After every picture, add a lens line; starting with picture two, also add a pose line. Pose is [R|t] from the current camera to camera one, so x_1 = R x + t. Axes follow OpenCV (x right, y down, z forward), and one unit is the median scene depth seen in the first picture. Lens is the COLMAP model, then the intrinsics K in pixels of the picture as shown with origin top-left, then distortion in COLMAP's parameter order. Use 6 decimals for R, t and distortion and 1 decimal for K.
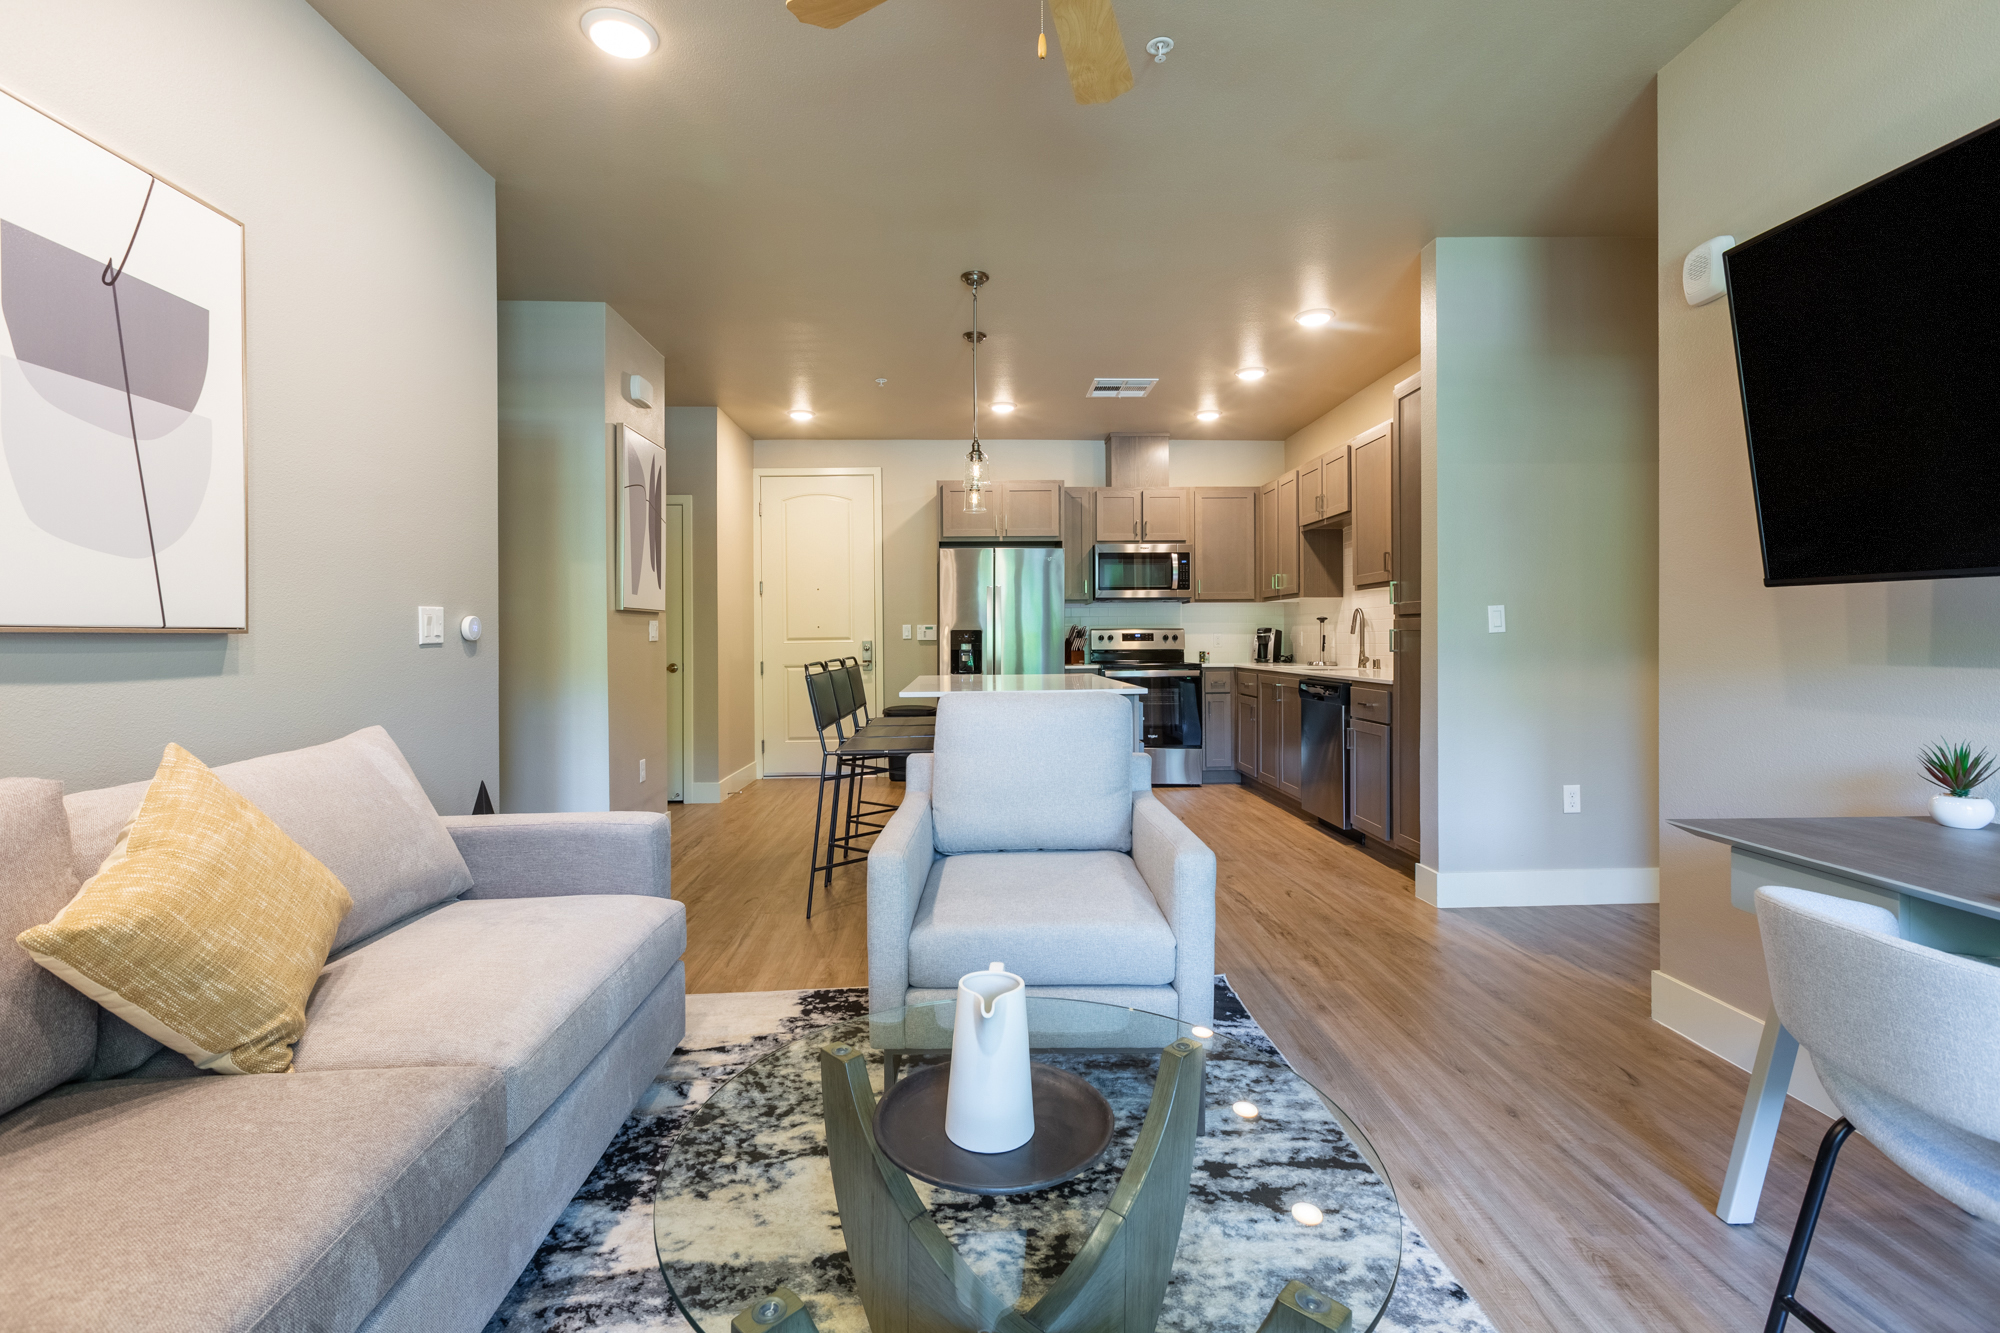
lens RADIAL K [[899.2, 0, 993.7], [0, 899.2, 635.7], [0, 0, 1]] dist [-0.000379, -0.000148]
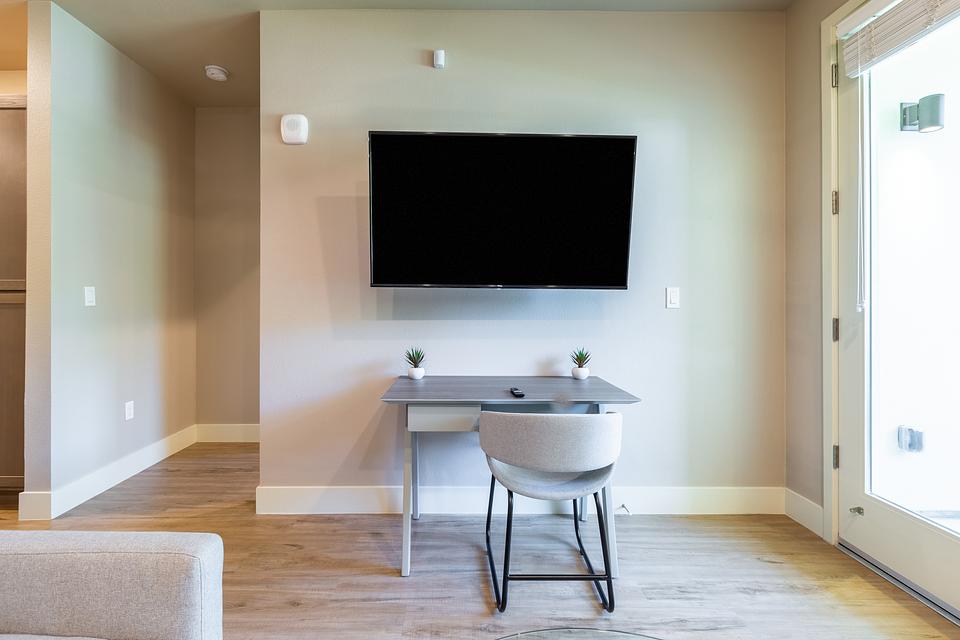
lens RADIAL K [[431.6, 0, 477.0], [0, 431.6, 305.2], [0, 0, 1]] dist [-0.000379, -0.000148]
pose [[0.023094, 0.007484, 0.999705, -0.154789], [-0.001945, 0.999970, -0.007441, -0.001064], [-0.999731, -0.001773, 0.023108, 0.518069]]
